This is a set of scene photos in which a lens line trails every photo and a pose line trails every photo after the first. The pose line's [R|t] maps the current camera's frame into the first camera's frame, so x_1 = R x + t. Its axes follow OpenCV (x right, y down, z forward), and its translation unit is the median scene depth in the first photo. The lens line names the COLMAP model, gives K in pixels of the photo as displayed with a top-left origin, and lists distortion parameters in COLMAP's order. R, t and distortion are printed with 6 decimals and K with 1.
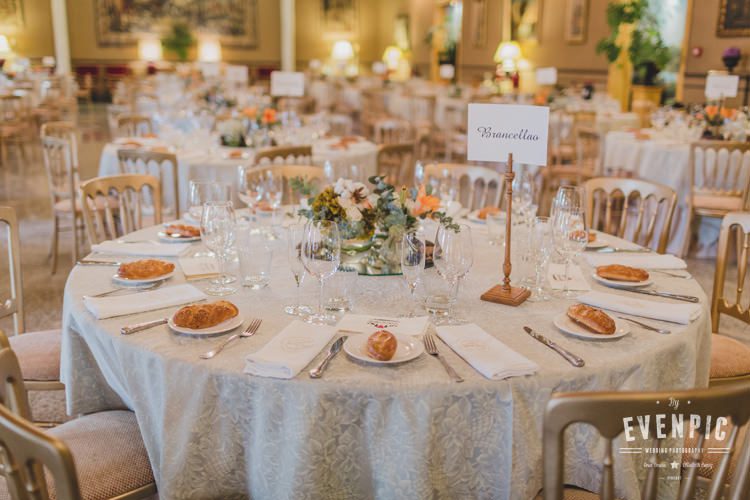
lens RADIAL K [[742.2, 0, 375.6], [0, 742.2, 249.6], [0, 0, 1]] dist [-0.014348, 0.000000]
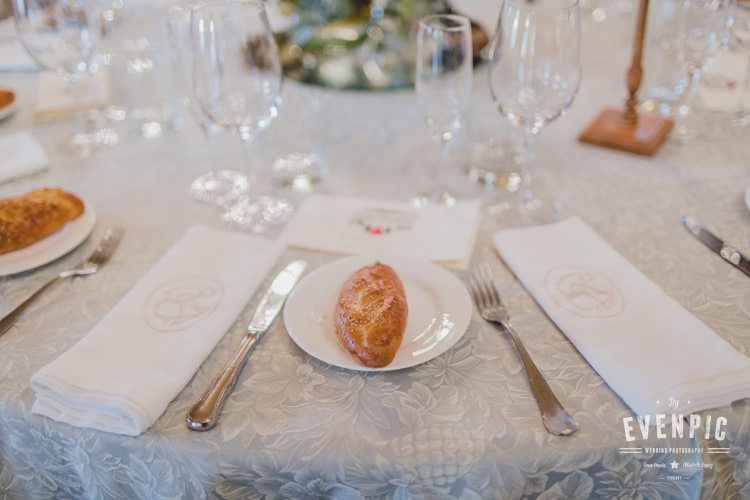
lens RADIAL K [[742.2, 0, 372.2], [0, 742.2, 249.7], [0, 0, 1]] dist [-0.014348, 0.000000]
pose [[0.997806, -0.029755, -0.059148, 0.035766], [0.046739, 0.949287, 0.310917, -0.036926], [0.046898, -0.313000, 0.948595, 0.627326]]
